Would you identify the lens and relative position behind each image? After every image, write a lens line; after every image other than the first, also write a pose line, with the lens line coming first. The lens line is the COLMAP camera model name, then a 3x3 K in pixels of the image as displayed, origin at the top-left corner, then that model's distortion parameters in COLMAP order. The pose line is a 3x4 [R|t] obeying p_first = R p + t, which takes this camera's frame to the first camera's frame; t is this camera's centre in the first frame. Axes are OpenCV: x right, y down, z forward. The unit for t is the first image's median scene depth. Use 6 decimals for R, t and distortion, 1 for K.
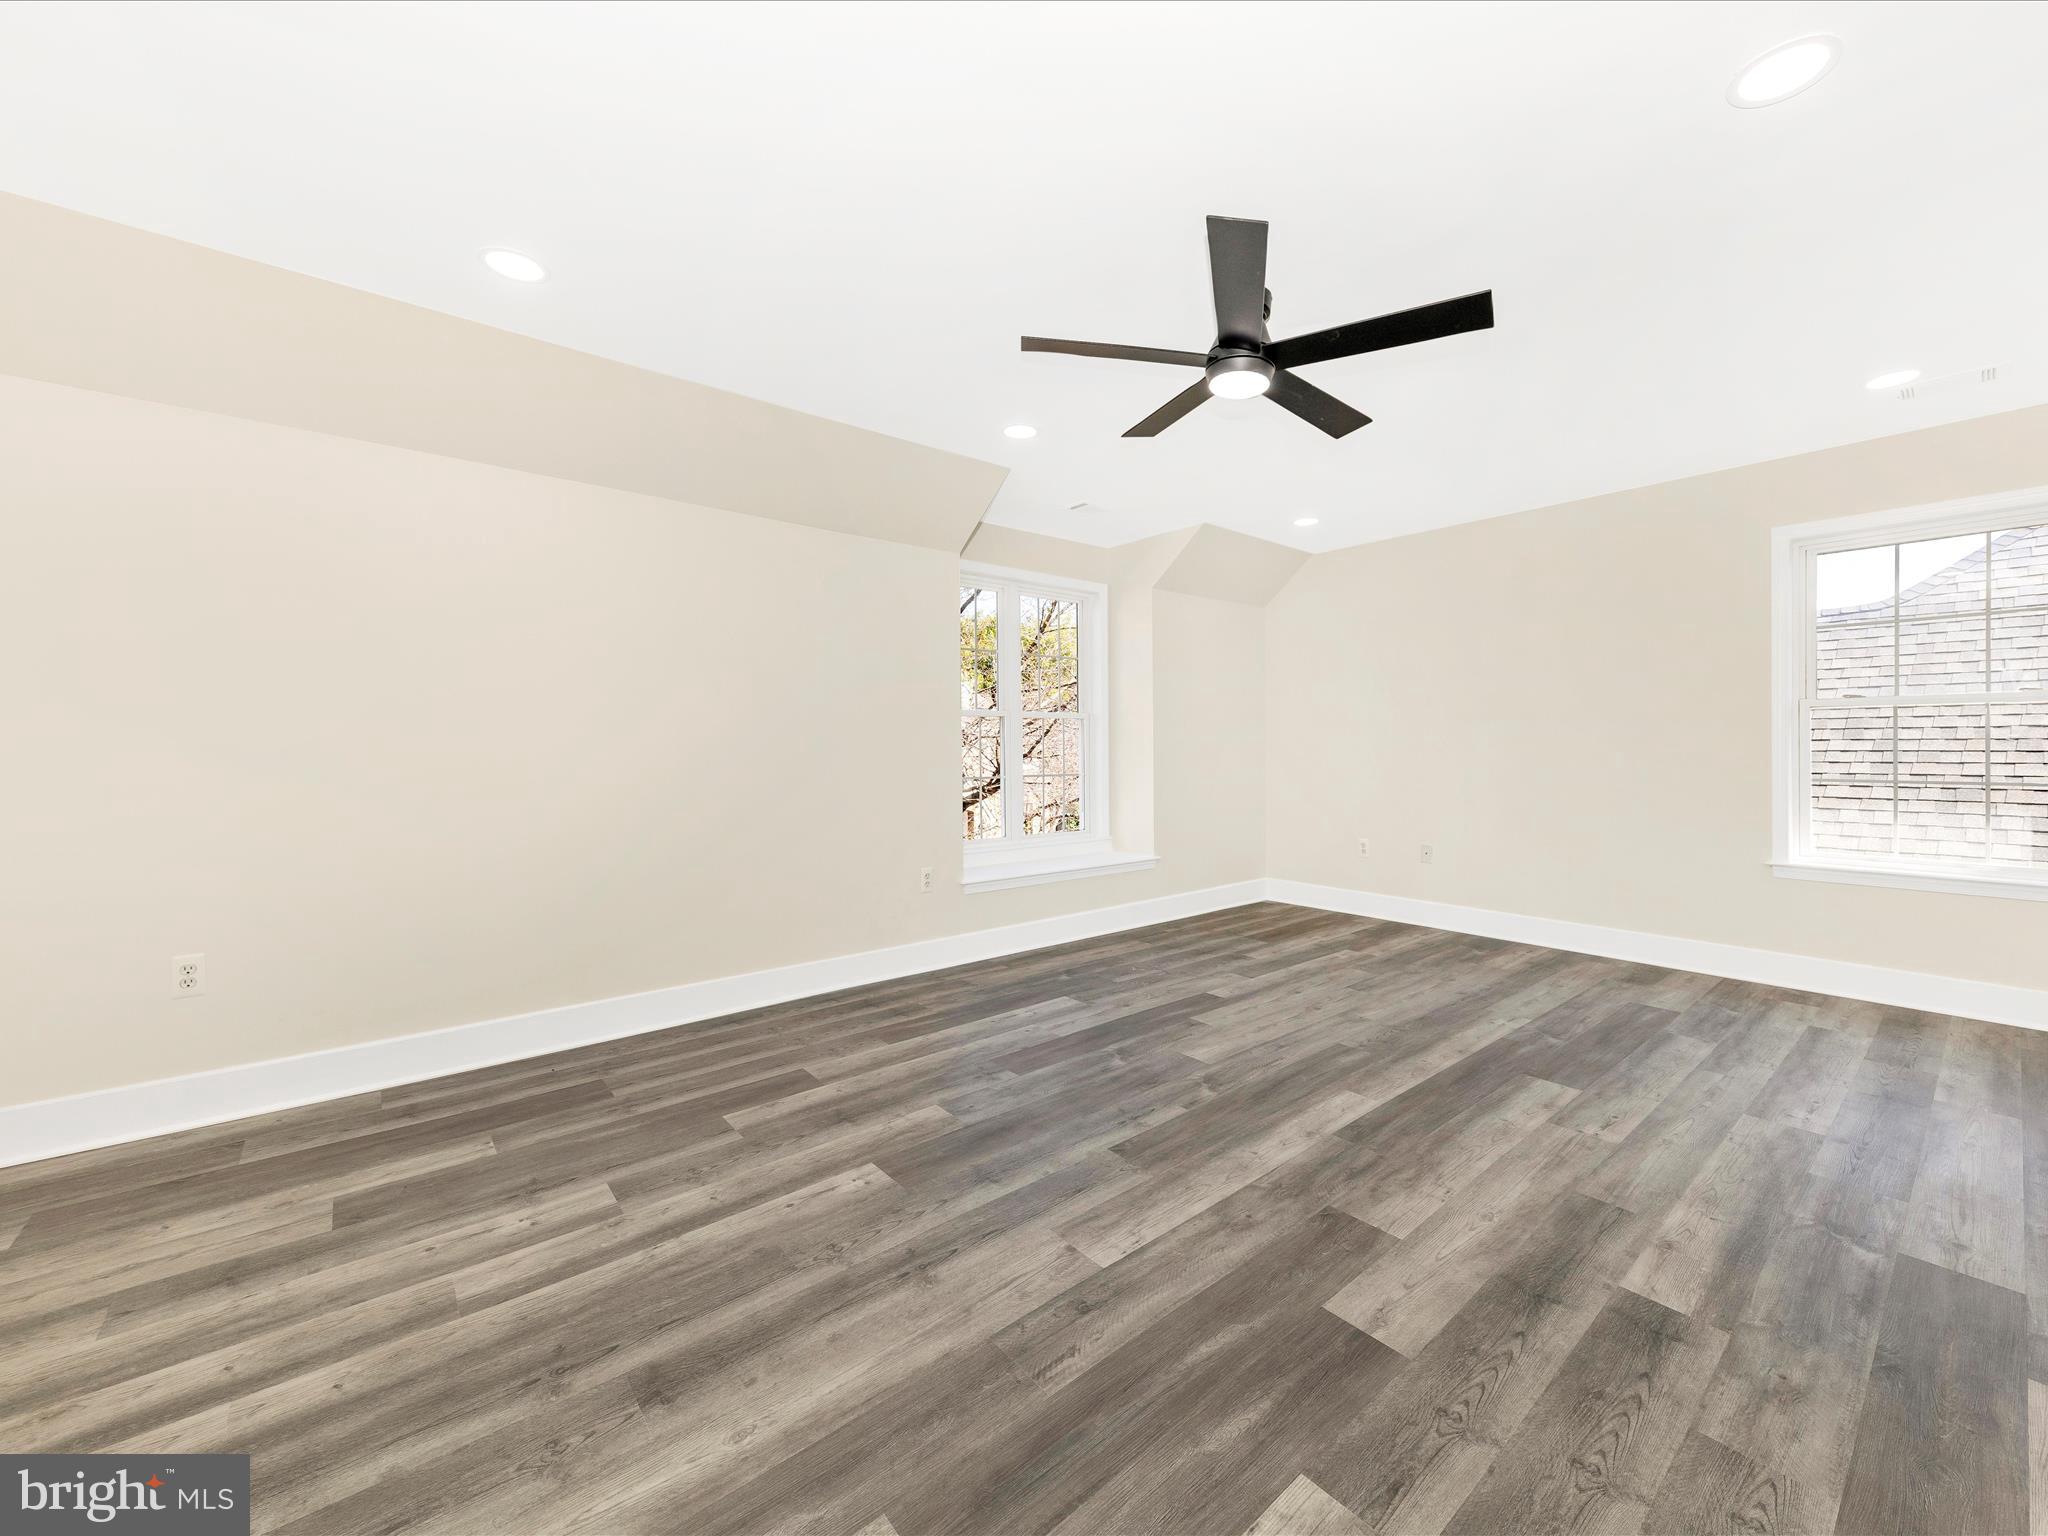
lens RADIAL K [[810.4, 0, 1017.8], [0, 810.4, 736.3], [0, 0, 1]] dist [0.000262, -0.000482]
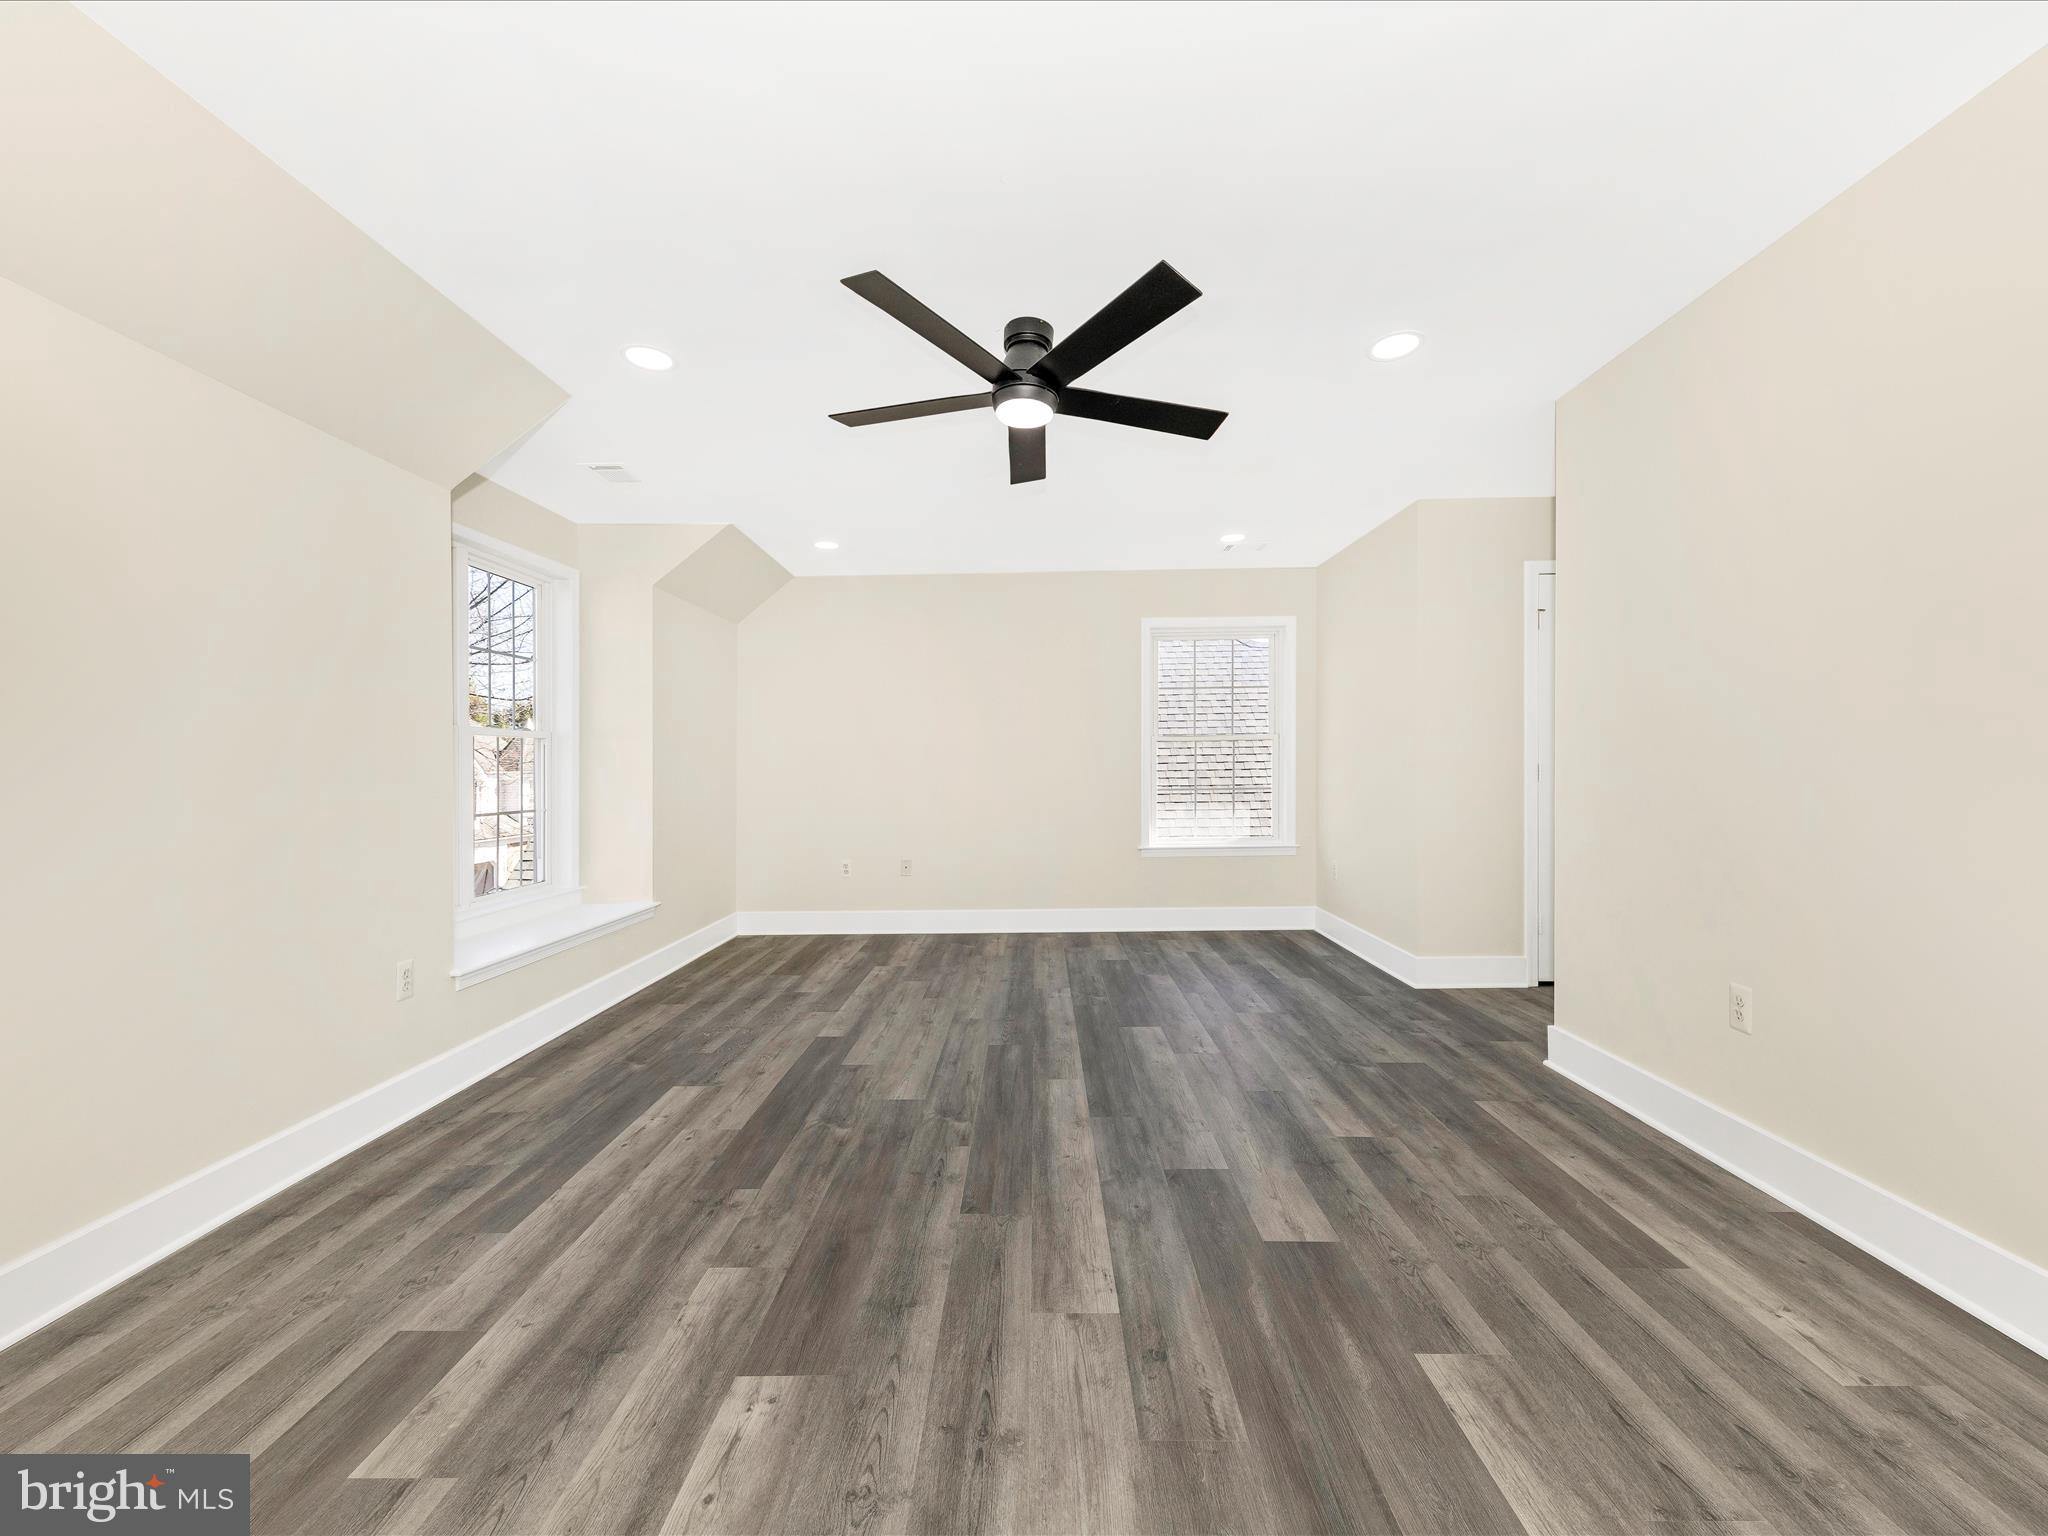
lens RADIAL K [[800.2, 0, 1051.8], [0, 800.2, 776.9], [0, 0, 1]] dist [0.003872, -0.000026]
pose [[0.649197, -0.017298, 0.760423, -0.427996], [0.003964, 0.999805, 0.019359, -0.000709], [-0.760610, -0.009553, 0.649139, 0.289875]]
